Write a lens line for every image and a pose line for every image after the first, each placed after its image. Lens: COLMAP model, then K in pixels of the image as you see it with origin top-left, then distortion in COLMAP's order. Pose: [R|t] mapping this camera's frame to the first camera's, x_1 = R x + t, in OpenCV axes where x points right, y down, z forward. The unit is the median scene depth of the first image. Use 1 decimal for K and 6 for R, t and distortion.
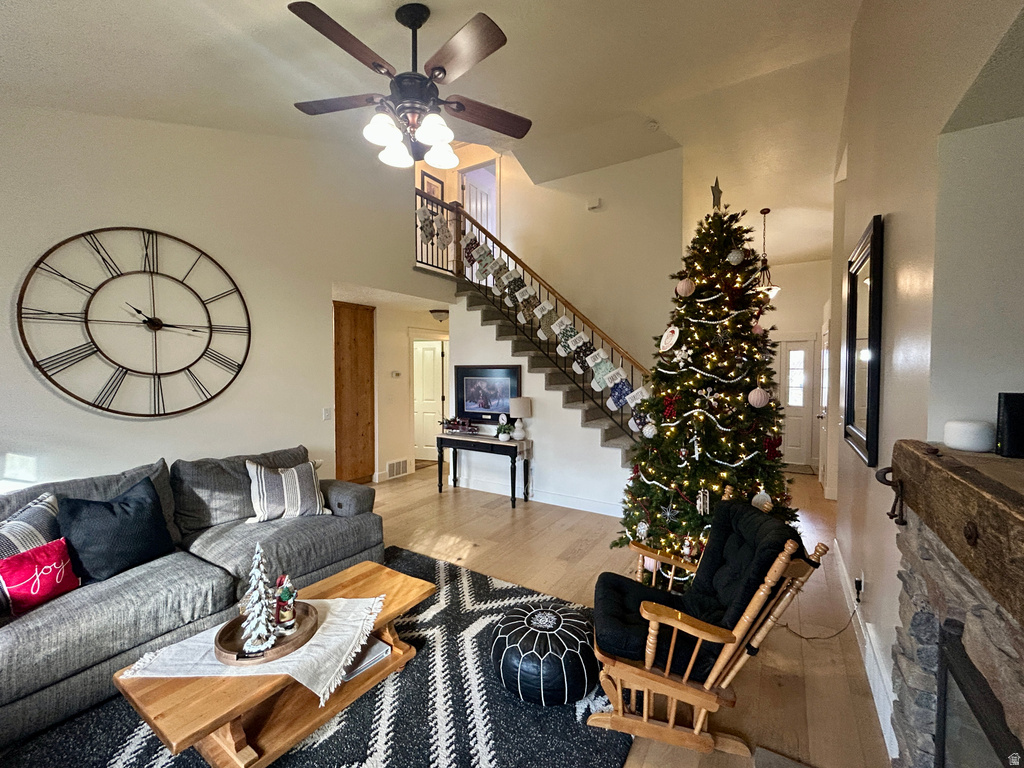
lens RADIAL K [[430.2, 0, 512.0], [0, 430.2, 384.0], [0, 0, 1]] dist [-0.001708, 0.000263]
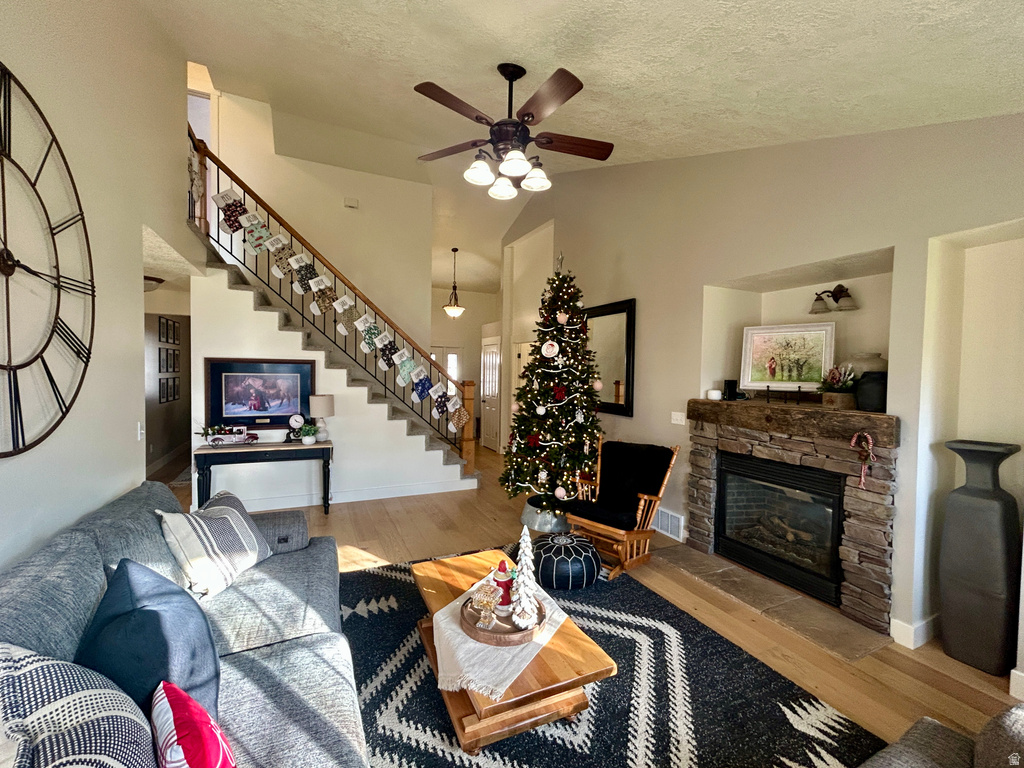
lens RADIAL K [[430.2, 0, 512.0], [0, 430.2, 384.0], [0, 0, 1]] dist [-0.001708, 0.000263]
pose [[0.537982, -0.017736, 0.842770, -0.551741], [0.009573, 0.999843, 0.014931, -0.002915], [-0.842902, 0.000035, 0.538067, 0.157289]]
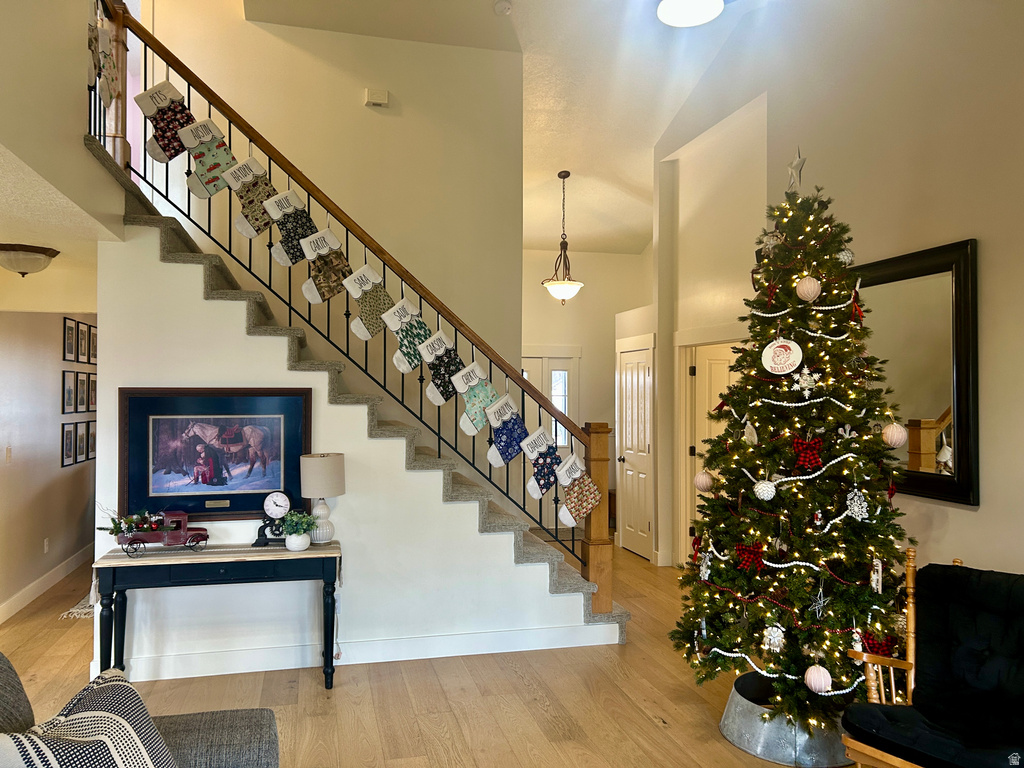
lens RADIAL K [[761.7, 0, 512.0], [0, 761.7, 384.0], [0, 0, 1]] dist [0.065334, -0.097177]
pose [[0.689943, 0.011753, 0.723768, -0.469690], [0.021454, 0.999097, -0.036675, -0.012932], [-0.723546, 0.040831, 0.689068, 0.247316]]
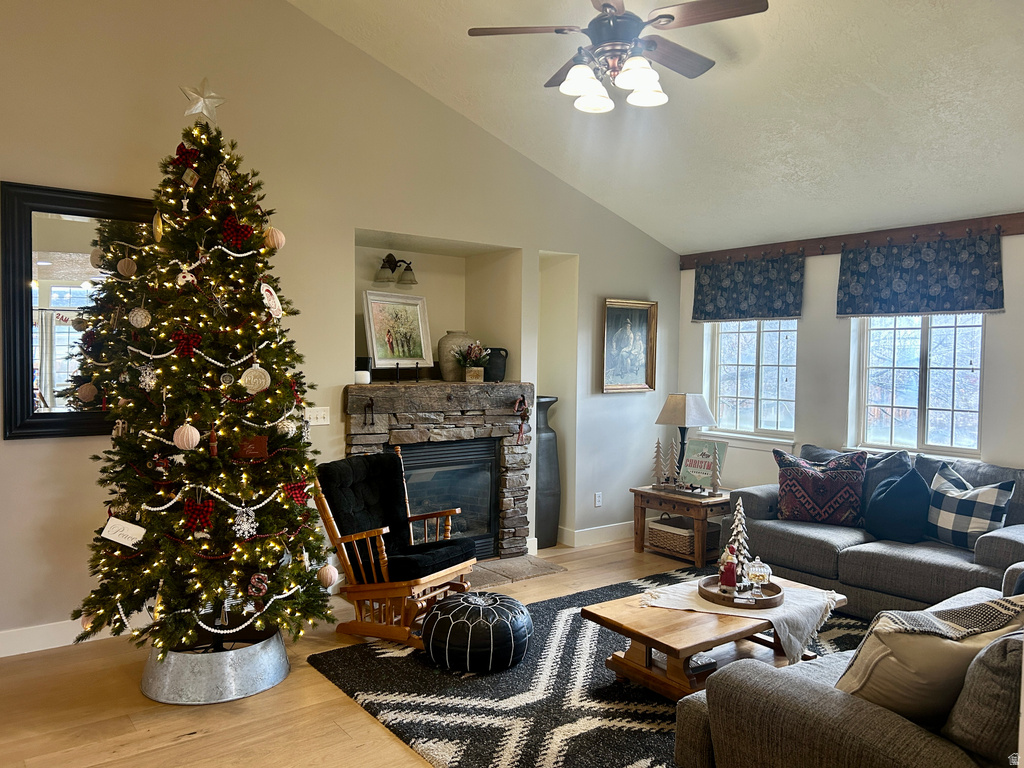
lens RADIAL K [[761.7, 0, 512.0], [0, 761.7, 384.0], [0, 0, 1]] dist [0.065334, -0.097177]
pose [[-0.932968, -0.023871, 0.359168, -0.272994], [0.000496, 0.997712, 0.067599, -0.029332], [-0.359960, 0.063246, -0.930822, 1.143387]]
